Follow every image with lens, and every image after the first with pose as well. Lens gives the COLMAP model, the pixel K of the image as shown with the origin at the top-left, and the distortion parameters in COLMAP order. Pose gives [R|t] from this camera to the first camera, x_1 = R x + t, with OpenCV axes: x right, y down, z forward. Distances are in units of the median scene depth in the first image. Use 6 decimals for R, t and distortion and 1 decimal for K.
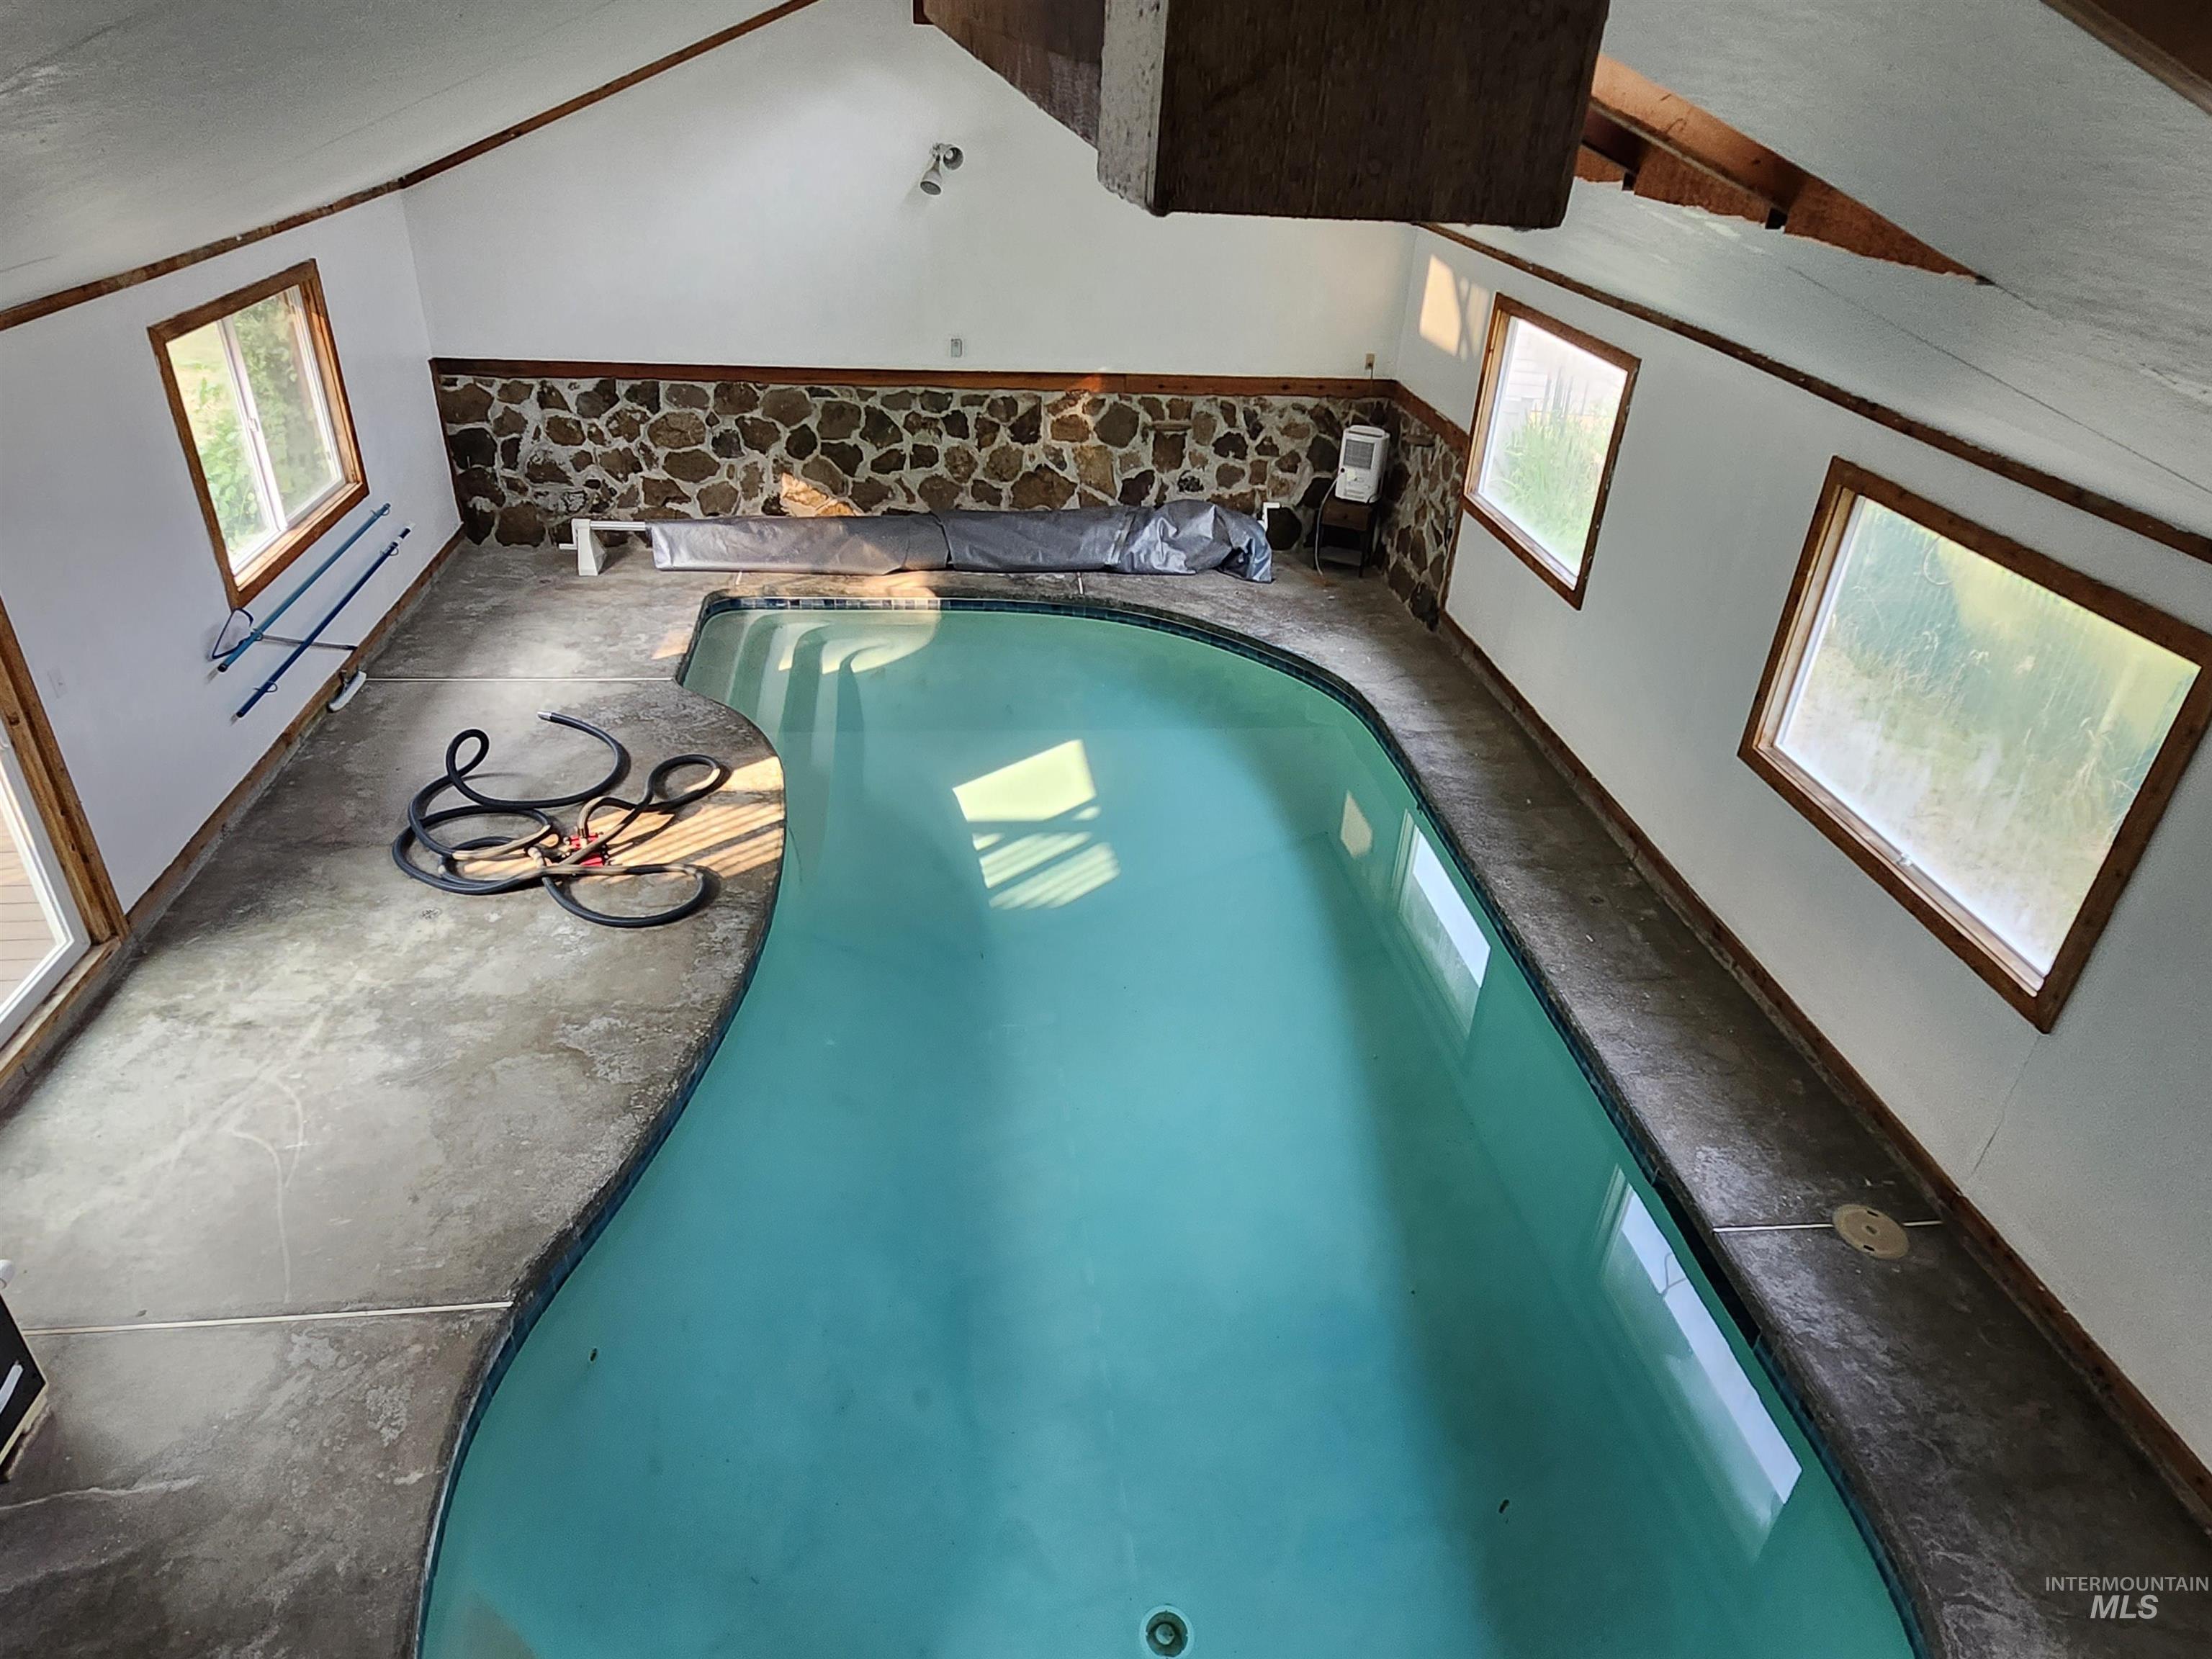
lens RADIAL K [[1340.2, 0, 1099.5], [0, 1340.2, 835.2], [0, 0, 1]] dist [0.012540, -0.006340]
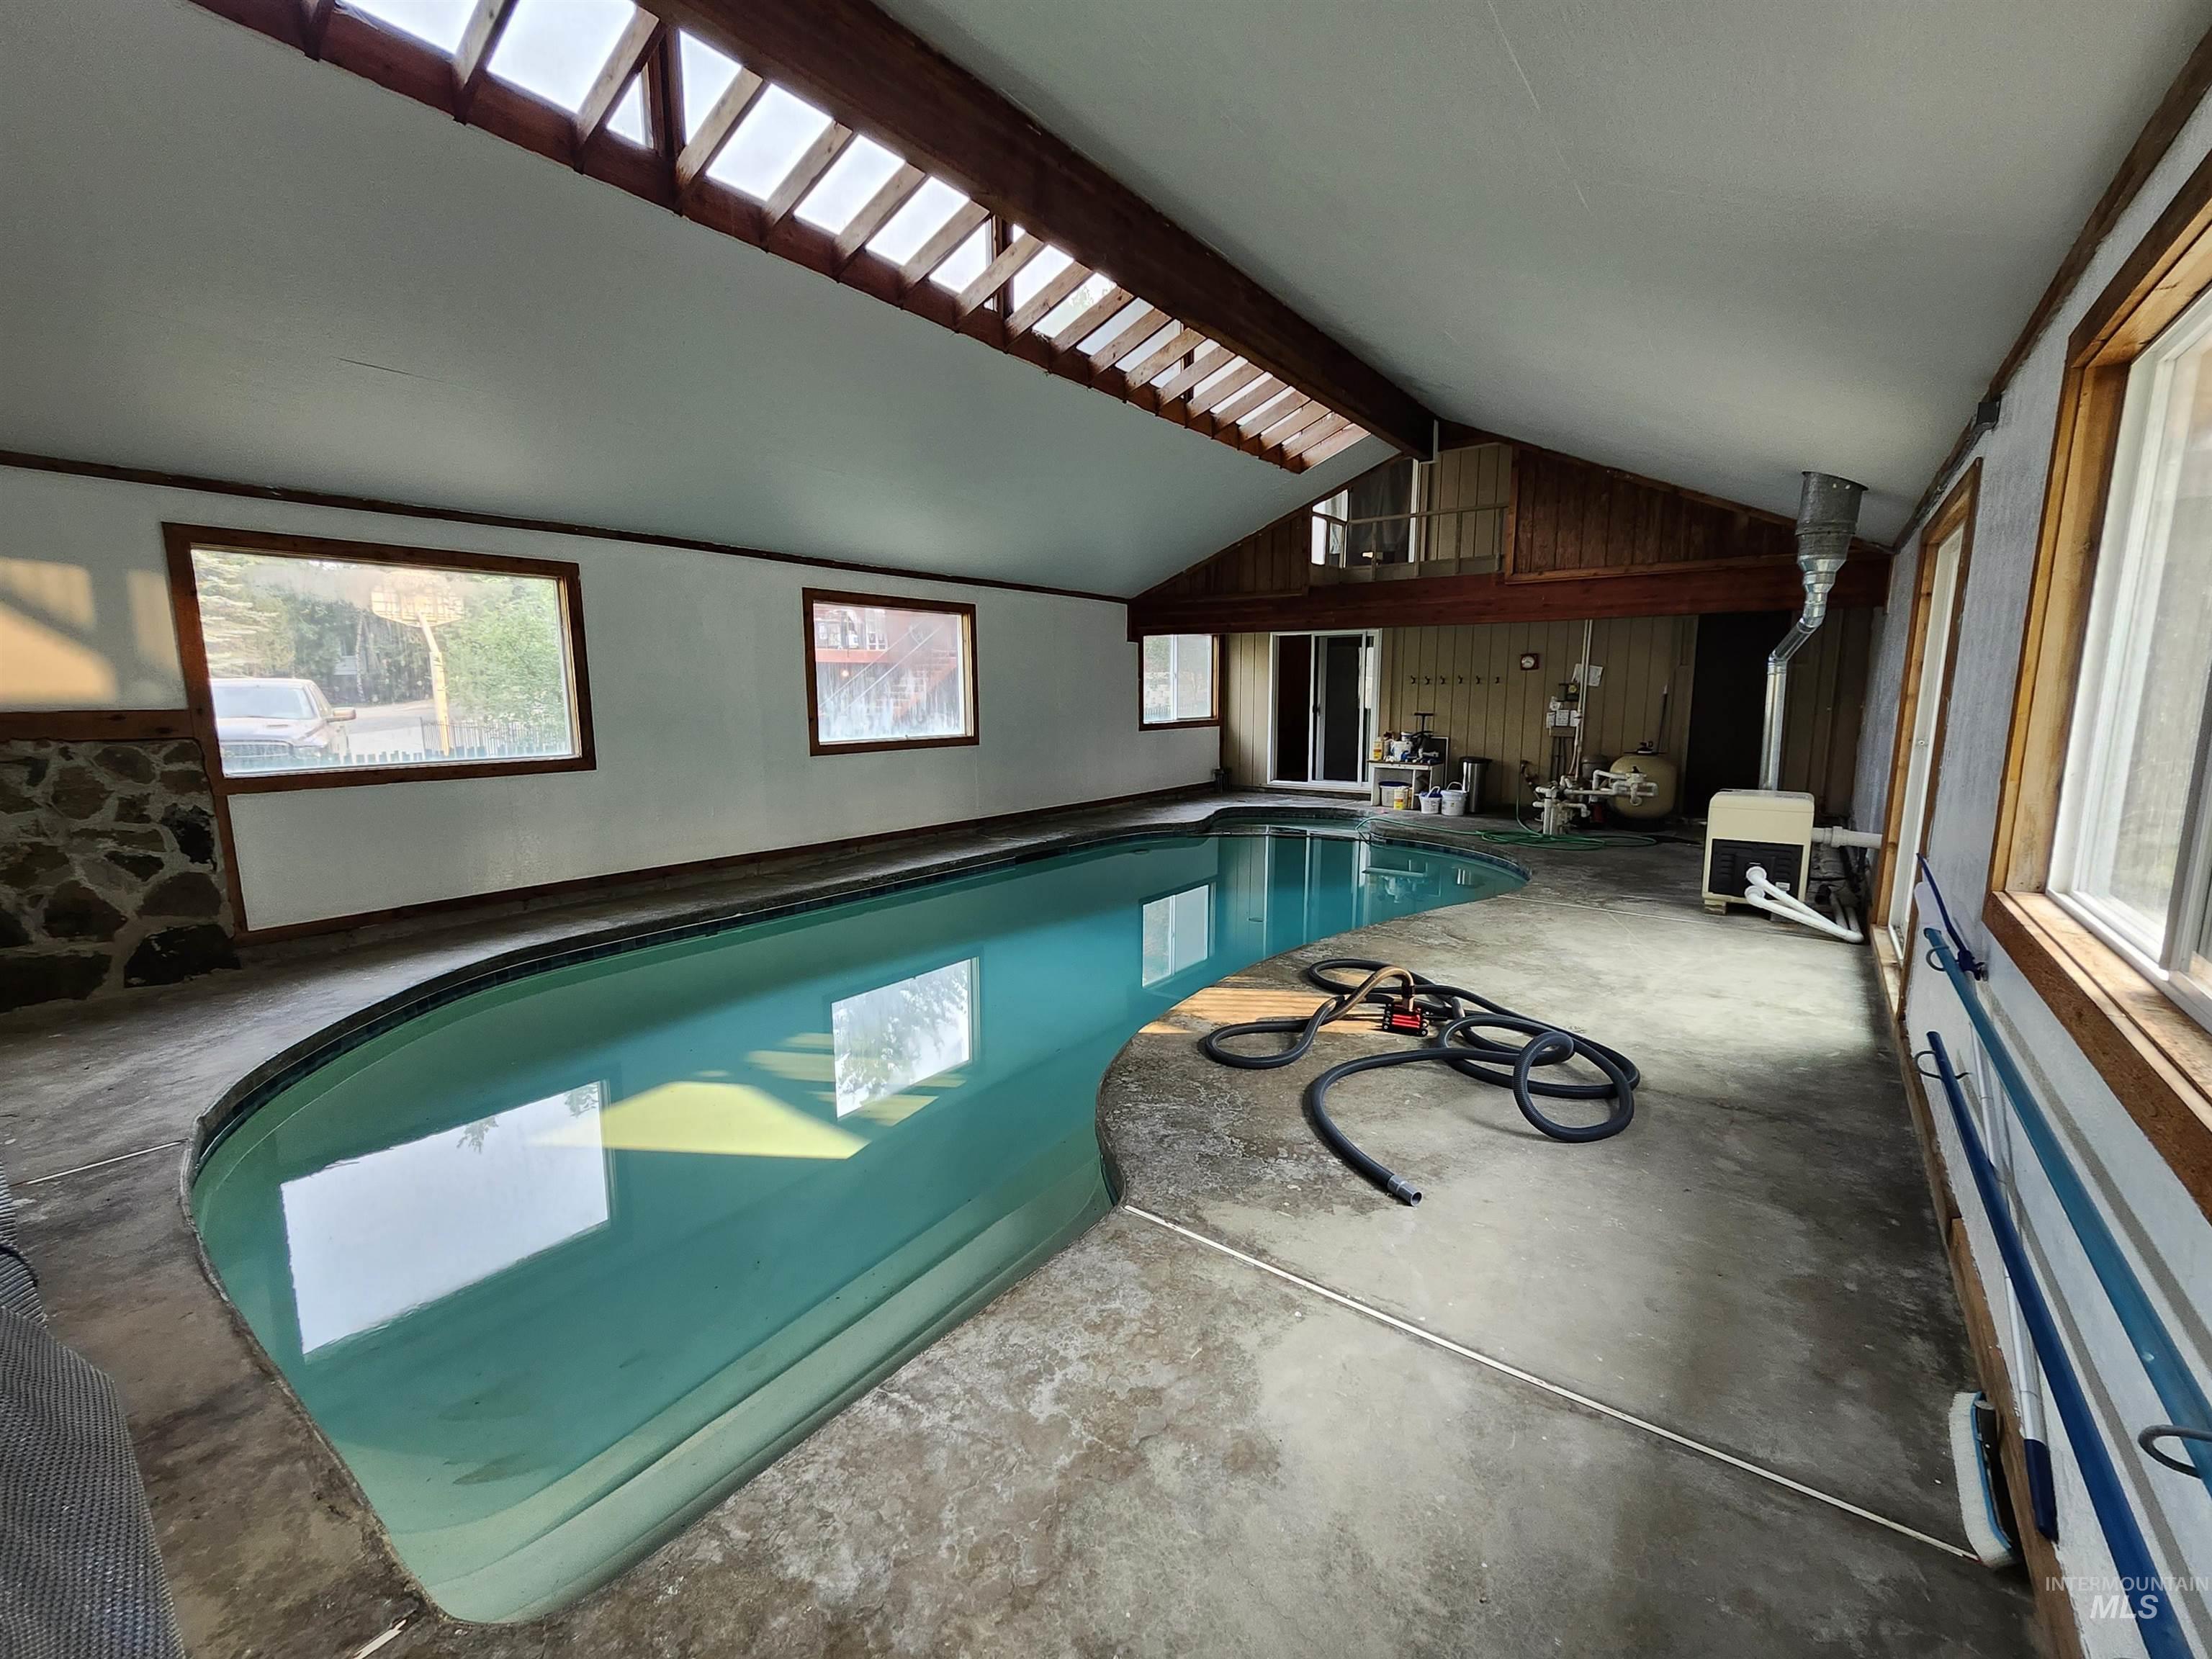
lens RADIAL K [[933.9, 0, 1106.0], [0, 933.9, 829.5], [0, 0, 1]] dist [0.009310, 0.000479]
pose [[-0.721235, -0.156905, 0.674686, -0.394472], [0.325500, 0.783003, 0.530052, -0.301004], [-0.611449, 0.601903, -0.513657, 0.842724]]
